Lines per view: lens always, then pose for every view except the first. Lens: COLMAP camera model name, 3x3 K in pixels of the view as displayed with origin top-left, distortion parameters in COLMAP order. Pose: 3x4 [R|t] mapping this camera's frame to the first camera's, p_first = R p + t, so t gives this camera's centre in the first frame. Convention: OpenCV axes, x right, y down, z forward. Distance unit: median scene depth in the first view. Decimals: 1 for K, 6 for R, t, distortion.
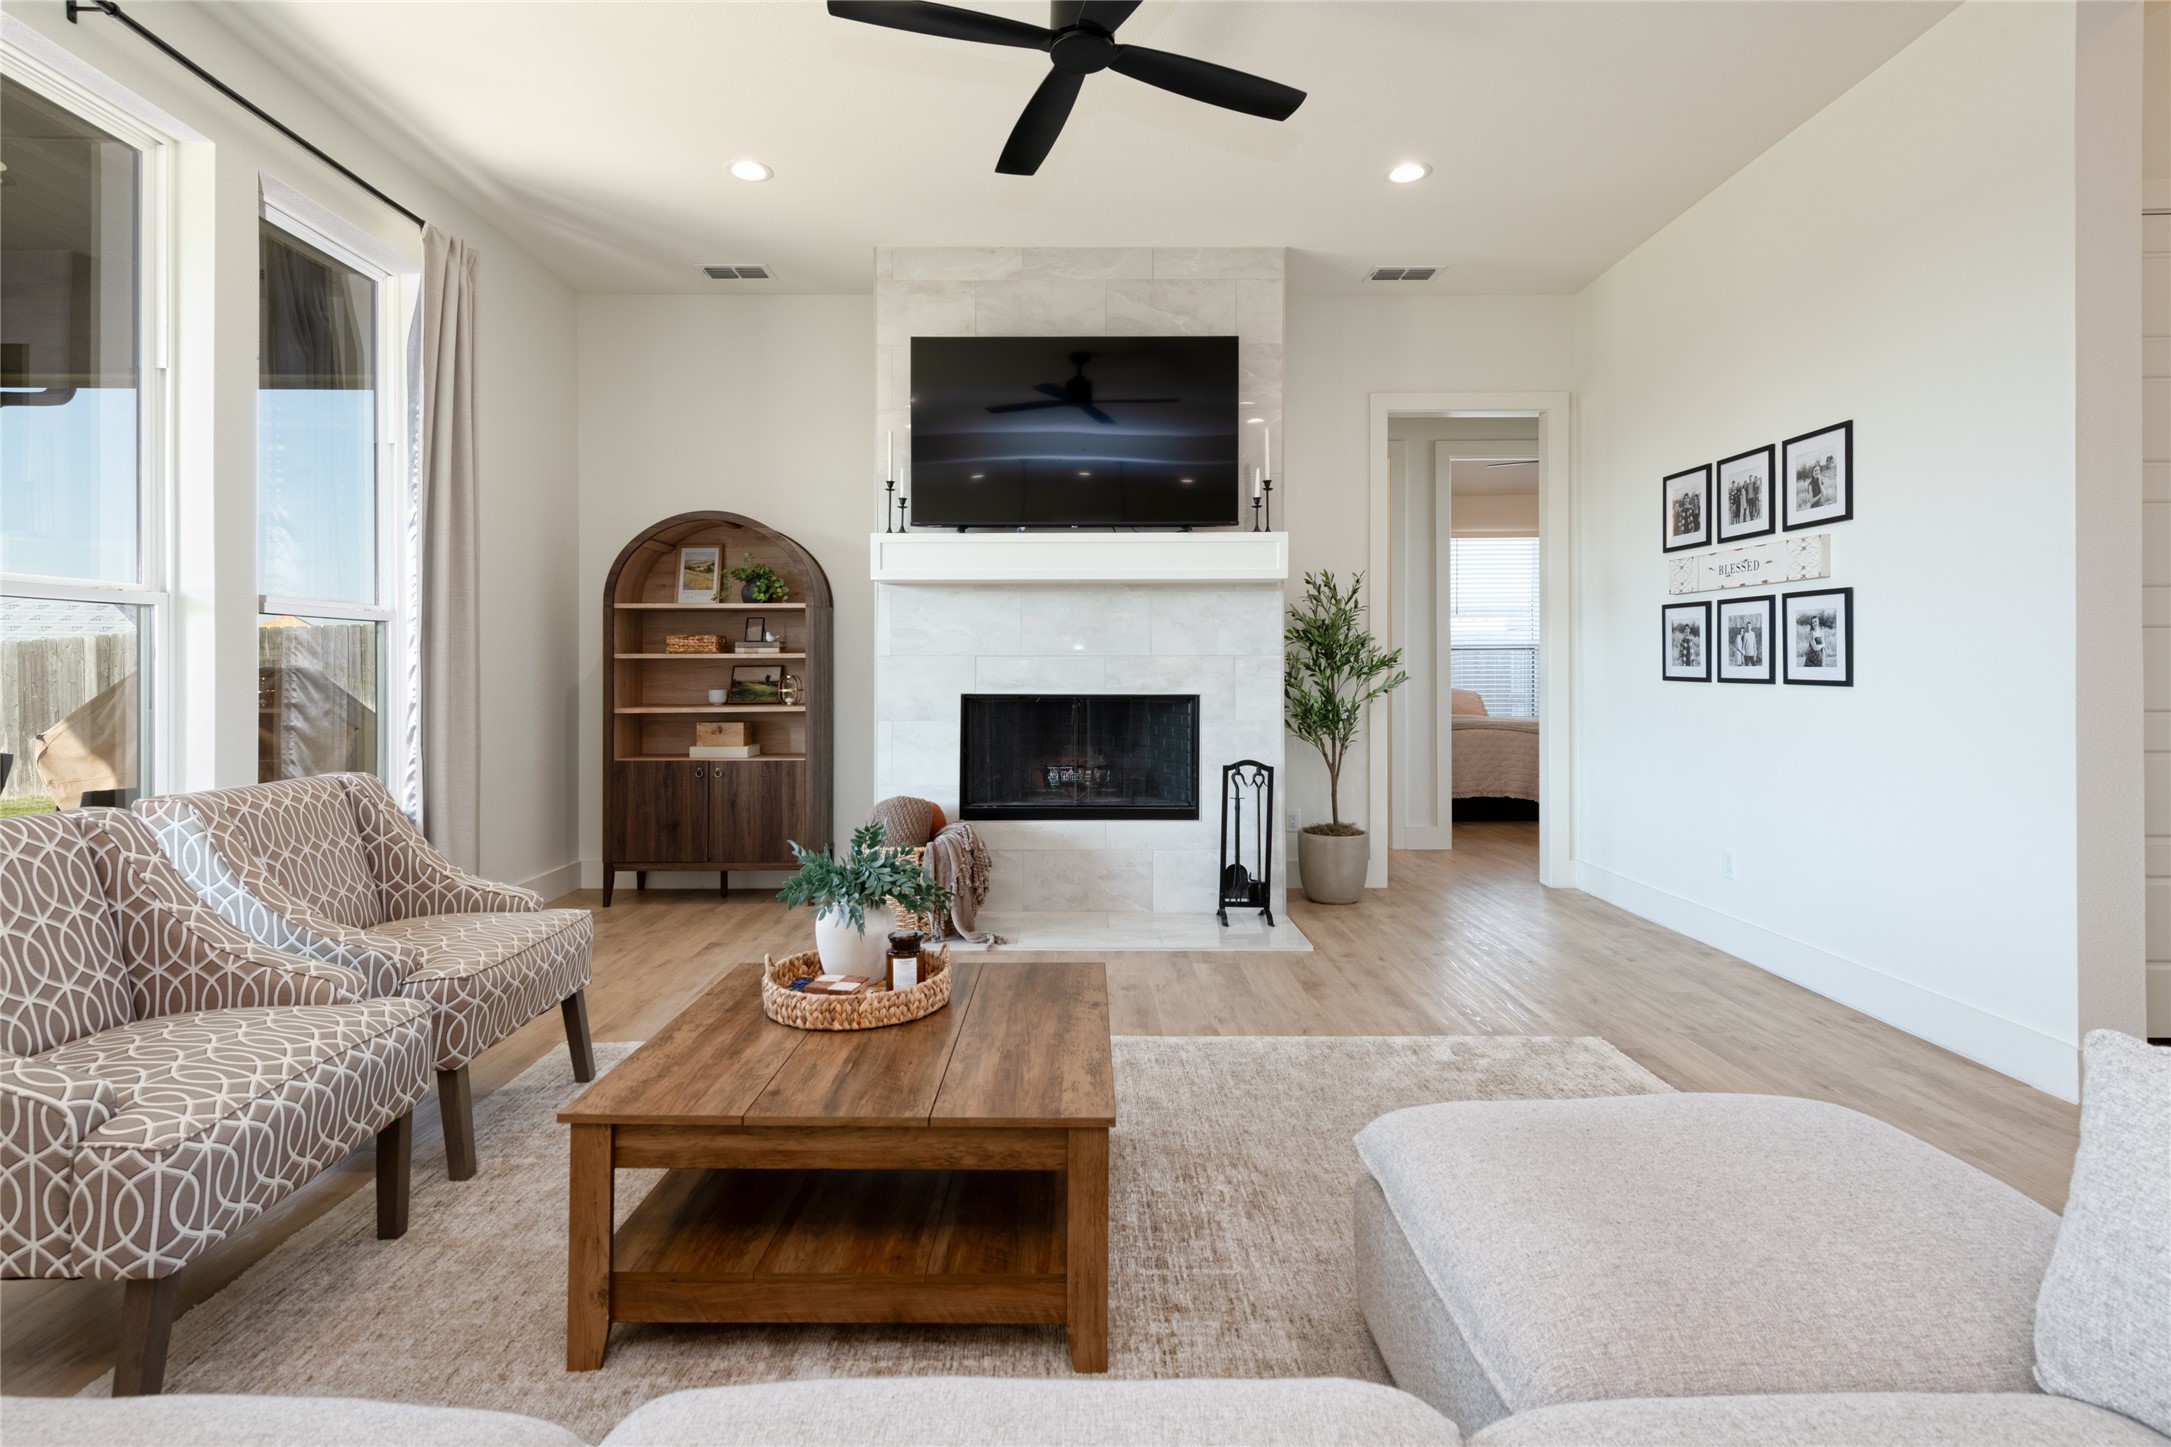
lens RADIAL K [[1056.7, 0, 1079.1], [0, 1056.7, 668.7], [0, 0, 1]] dist [0.020153, -0.000618]
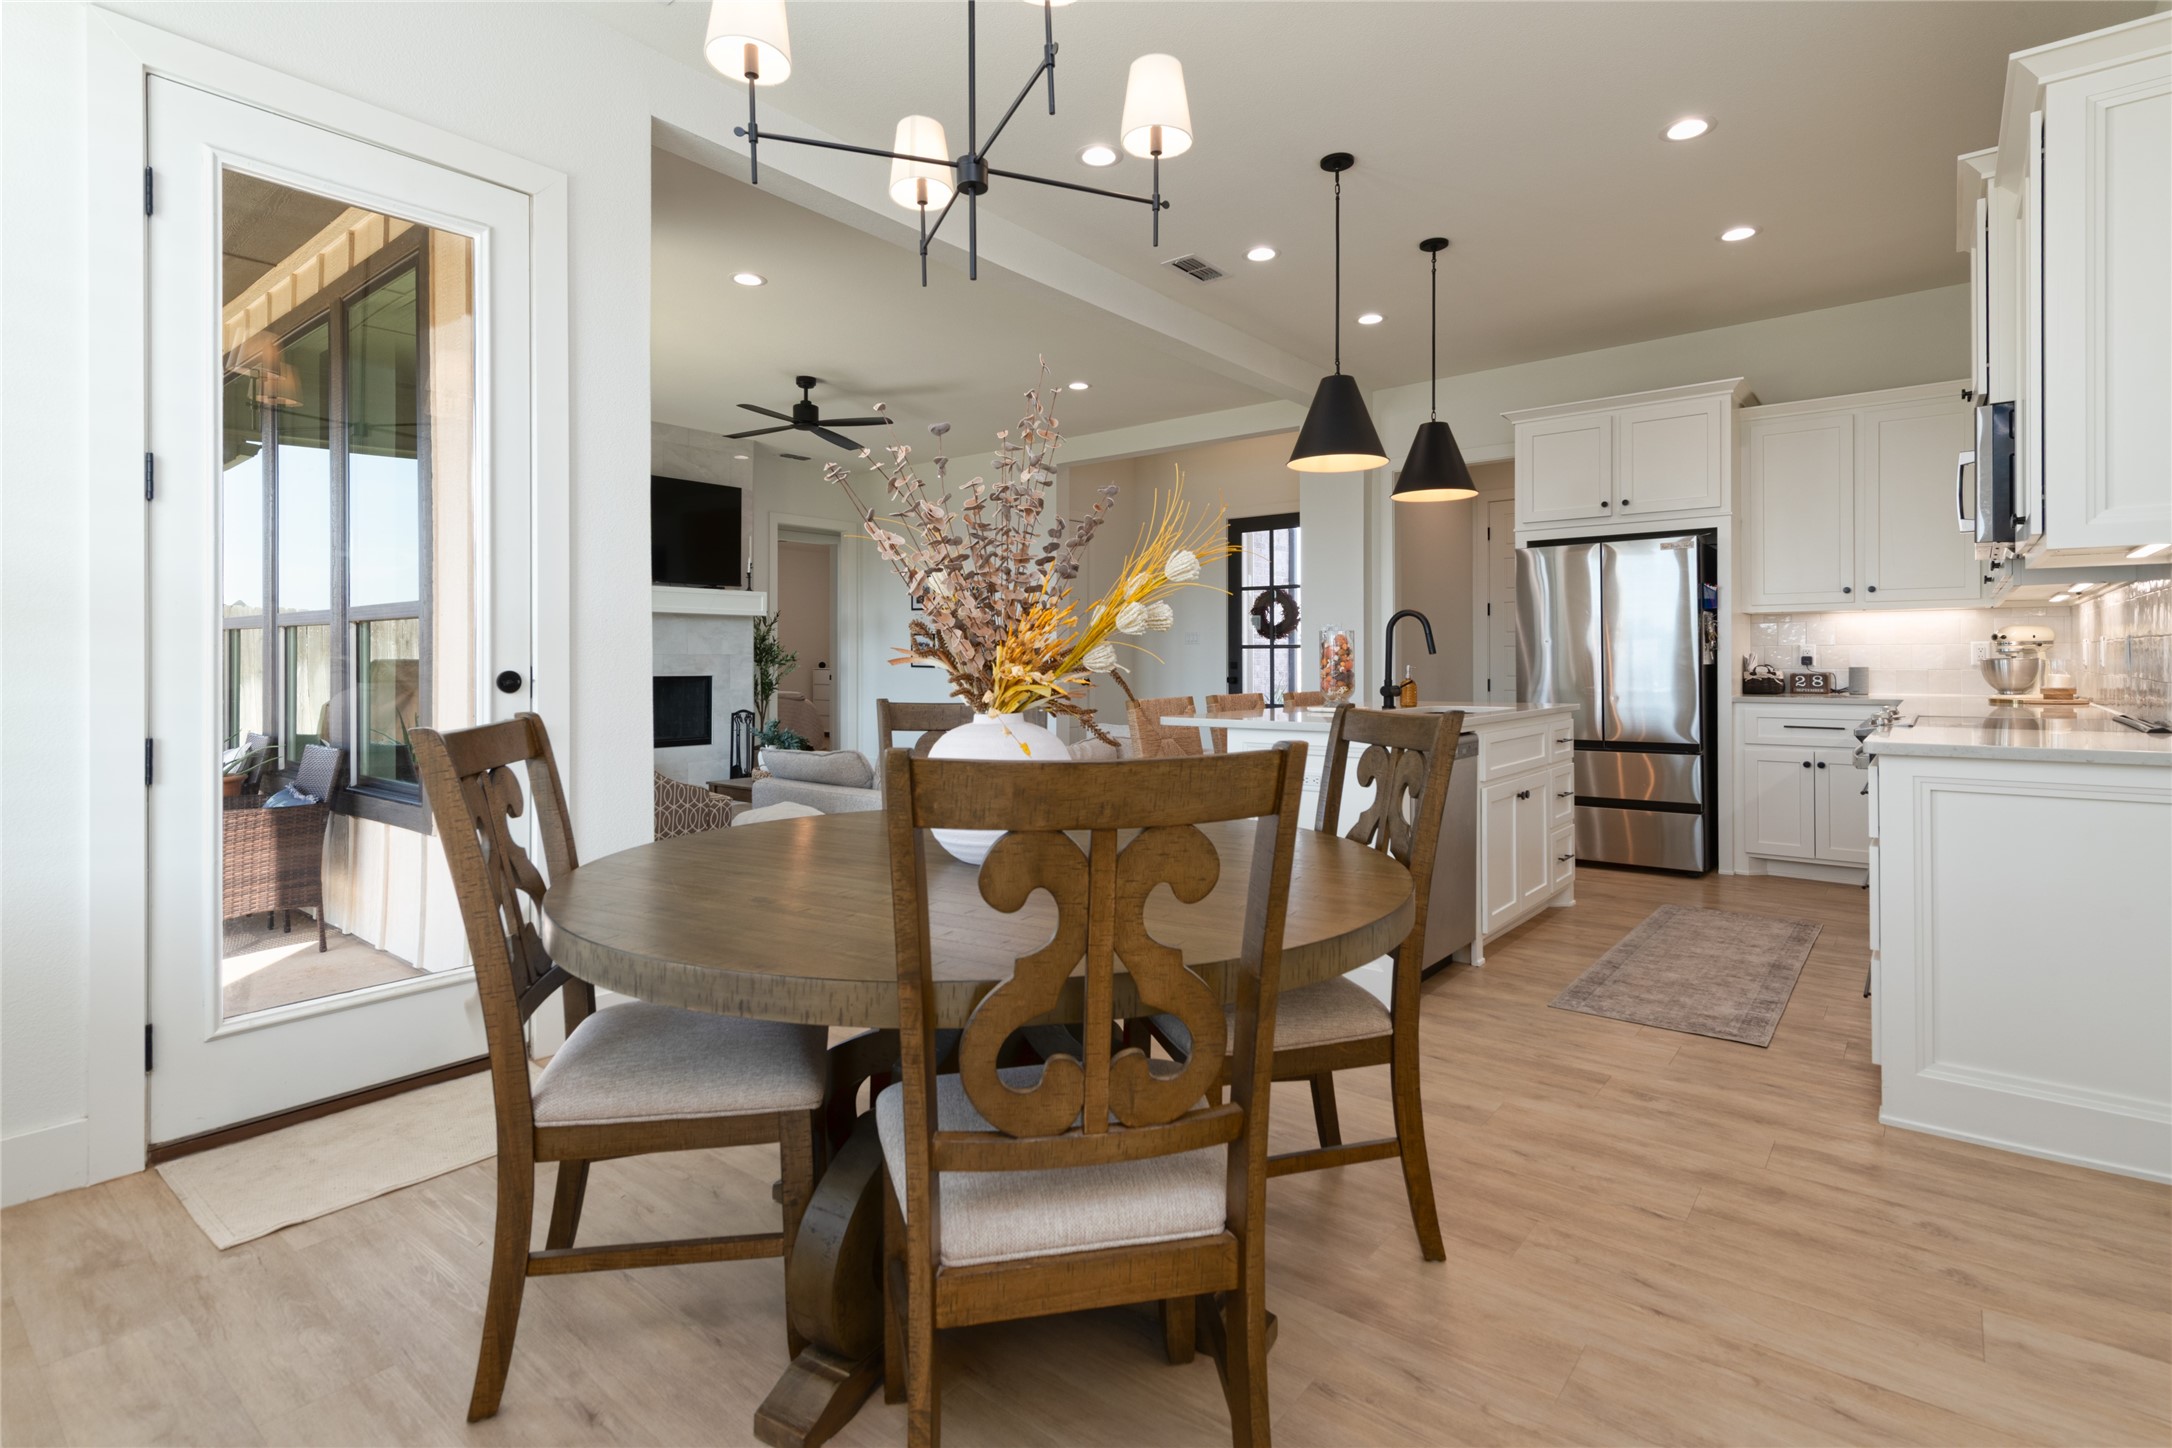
lens RADIAL K [[1046.6, 0, 1106.0], [0, 1046.6, 658.1], [0, 0, 1]] dist [0.021237, 0.000186]
pose [[0.627356, 0.003040, 0.778727, -0.881697], [-0.003304, 0.999994, -0.001242, -0.006025], [-0.778726, -0.001794, 0.627362, -0.679736]]
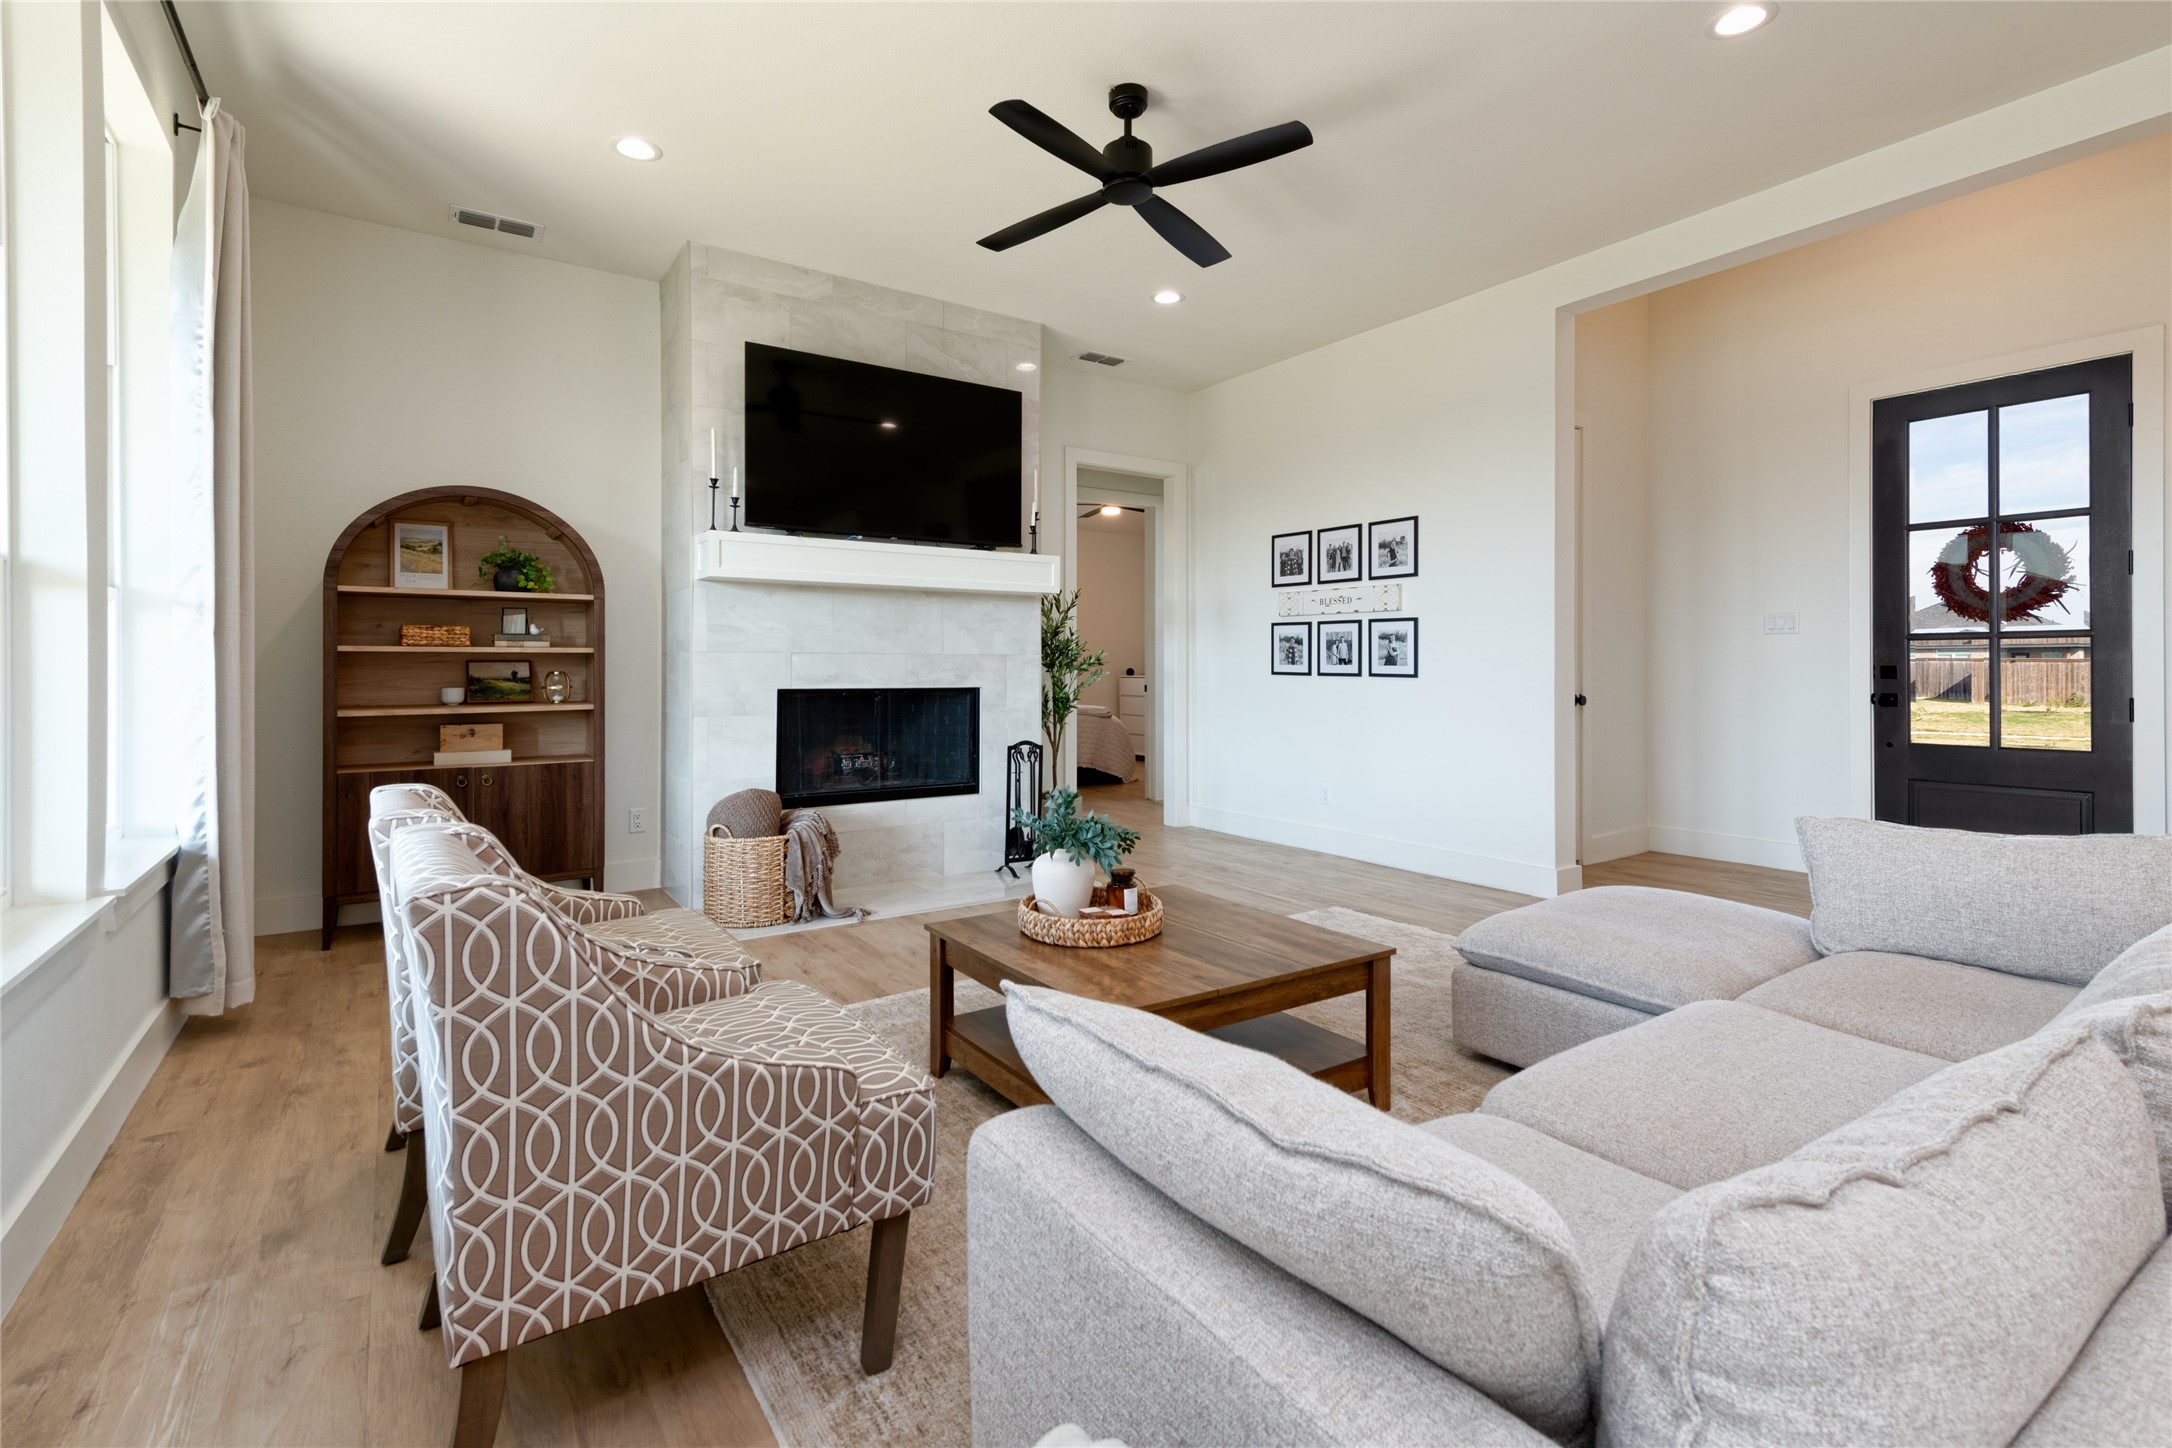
lens RADIAL K [[993.6, 0, 1091.0], [0, 993.6, 665.0], [0, 0, 1]] dist [0.024936, -0.000008]
pose [[0.825522, 0.003230, 0.564360, -0.413464], [-0.002946, 0.999995, -0.001414, 0.000609], [-0.564362, -0.000495, 0.825527, 0.011928]]
